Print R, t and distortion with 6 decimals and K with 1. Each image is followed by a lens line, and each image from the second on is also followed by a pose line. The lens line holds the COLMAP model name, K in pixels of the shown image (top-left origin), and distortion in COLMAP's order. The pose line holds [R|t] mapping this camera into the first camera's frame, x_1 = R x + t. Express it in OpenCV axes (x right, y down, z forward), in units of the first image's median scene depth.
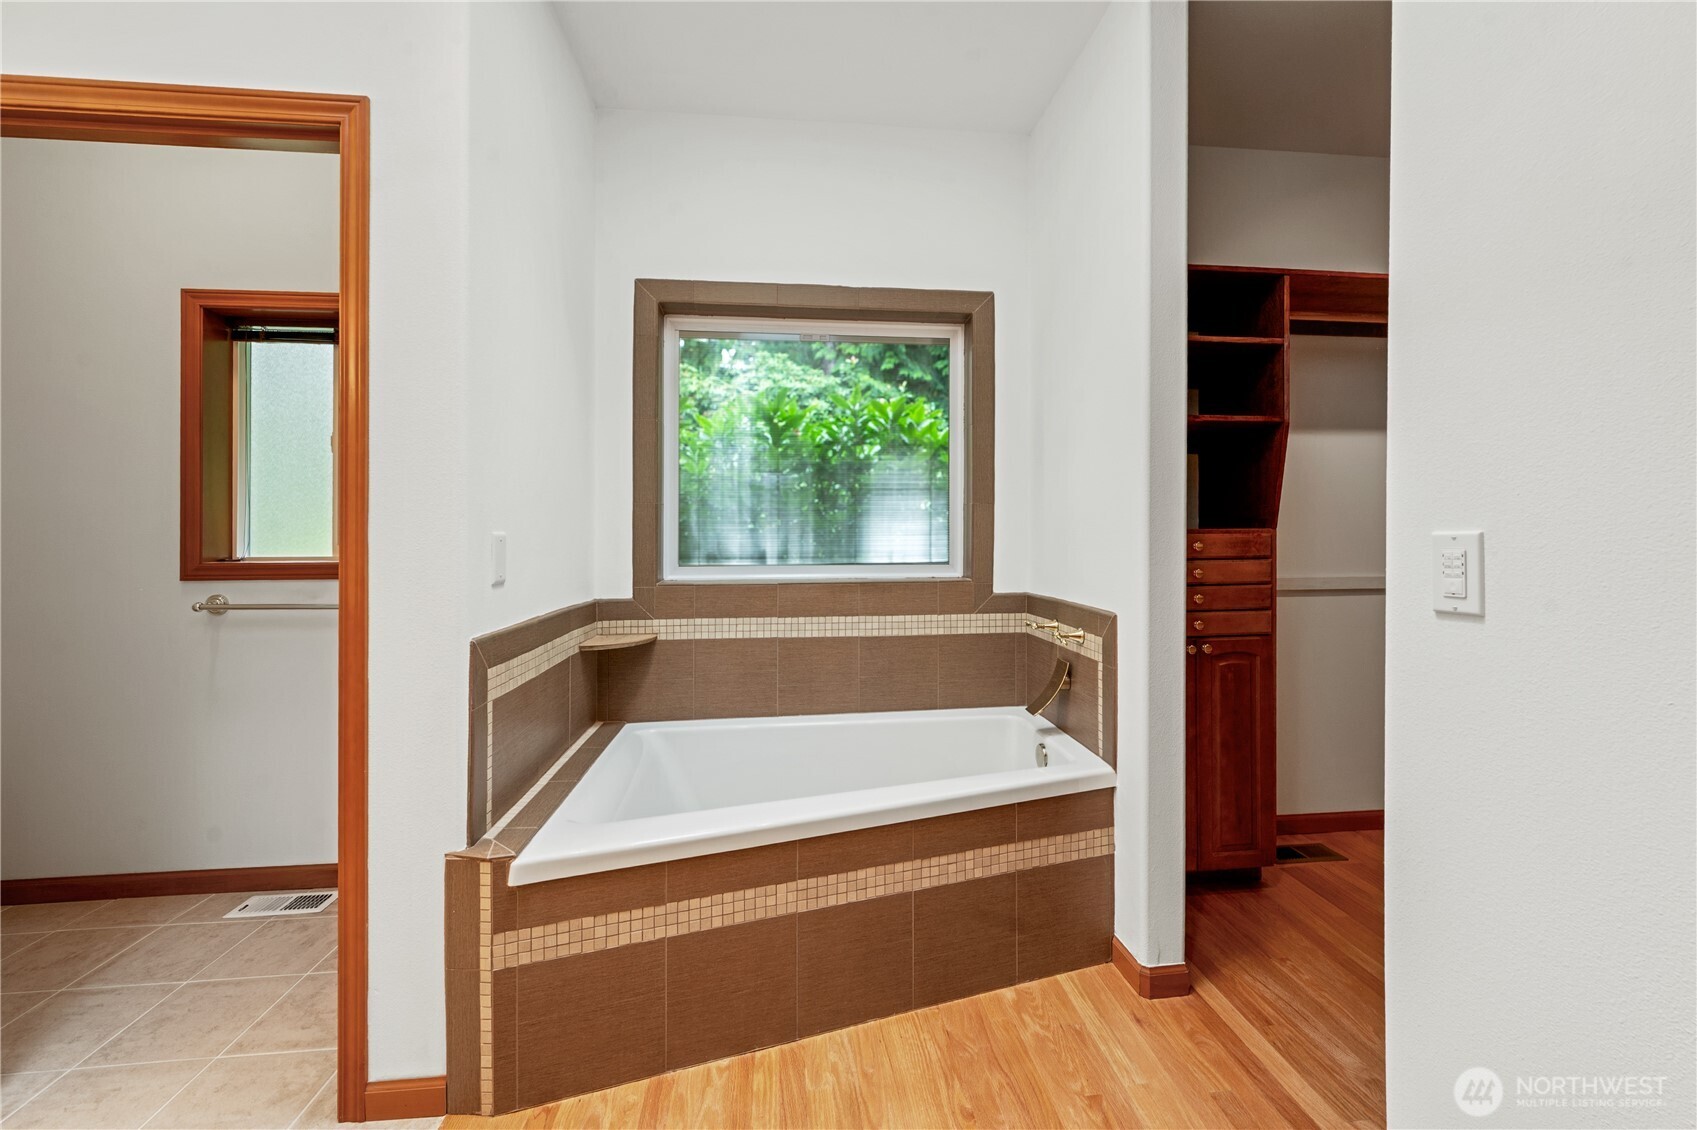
lens RADIAL K [[665.2, 0, 848.6], [0, 665.2, 553.6], [0, 0, 1]] dist [-0.000277, 0.000021]
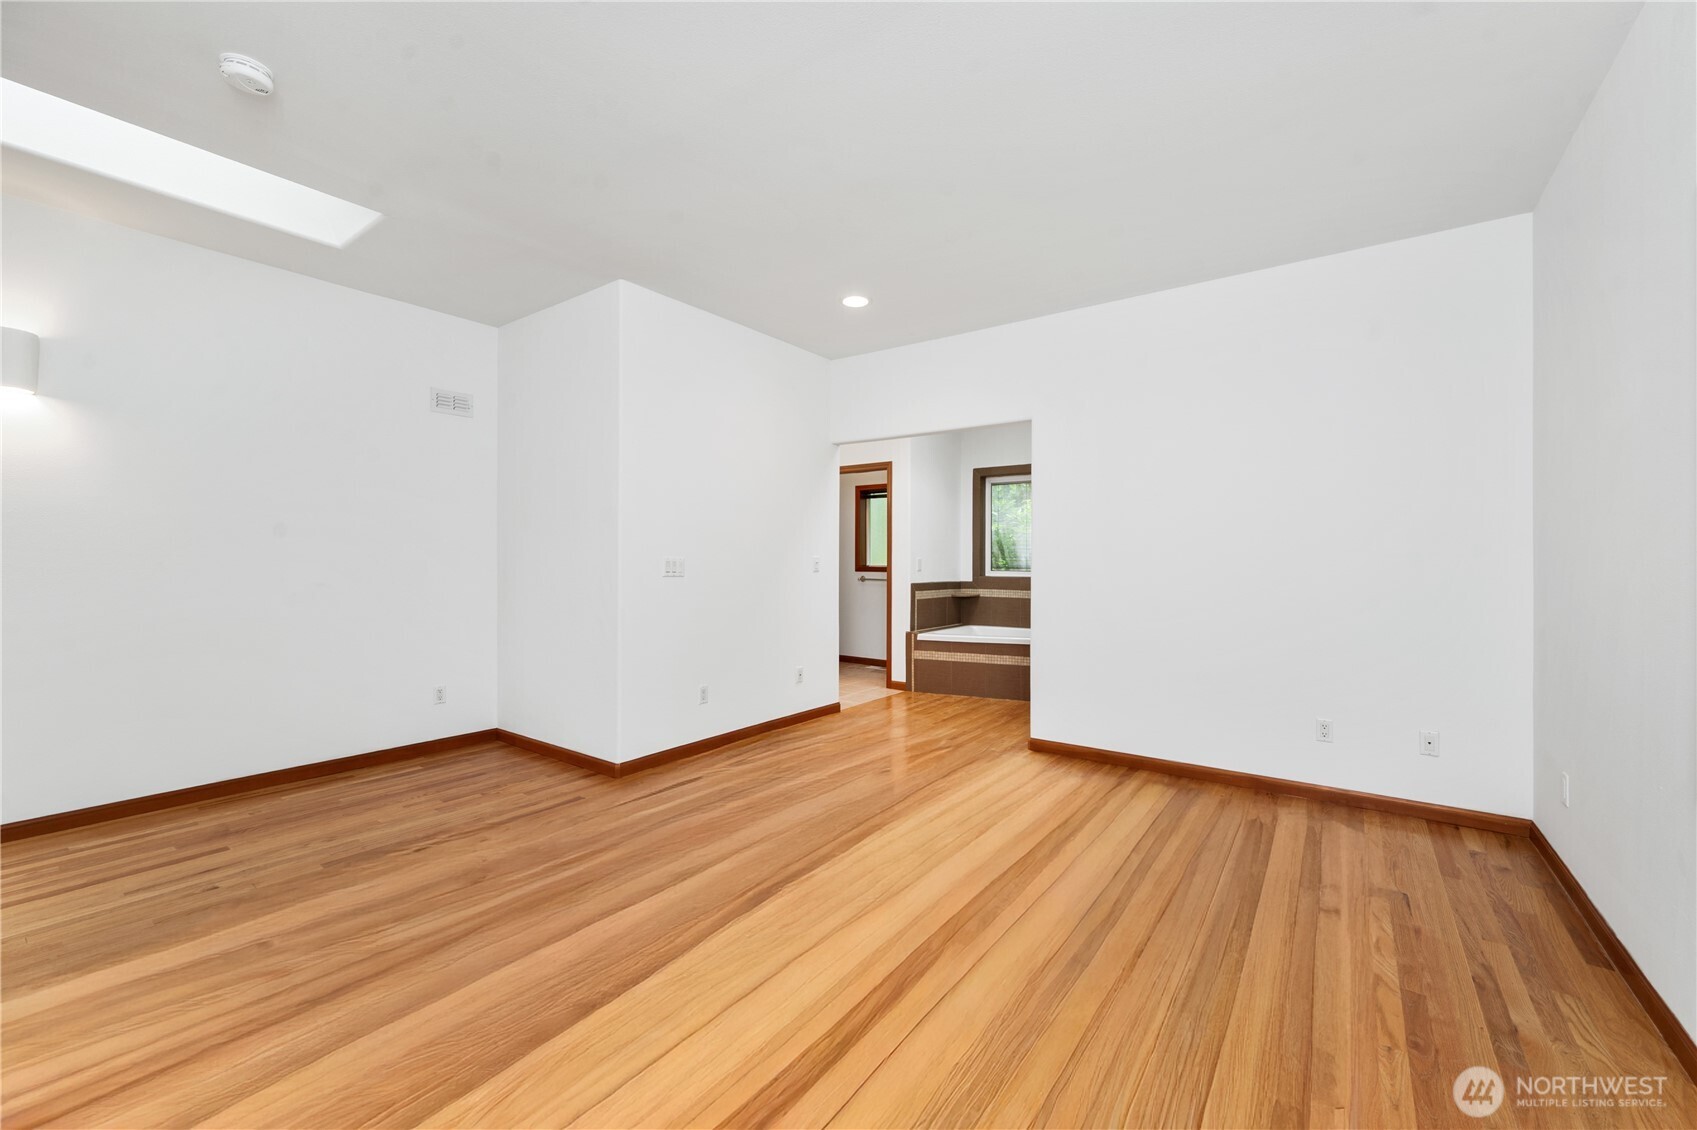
lens RADIAL K [[680.4, 0, 863.5], [0, 680.4, 568.1], [0, 0, 1]] dist [-0.001144, -0.000140]
pose [[0.756515, 0.010222, -0.653897, 1.413561], [-0.014095, 0.999900, -0.000676, 0.023643], [0.653825, 0.009728, 0.756583, -1.730305]]
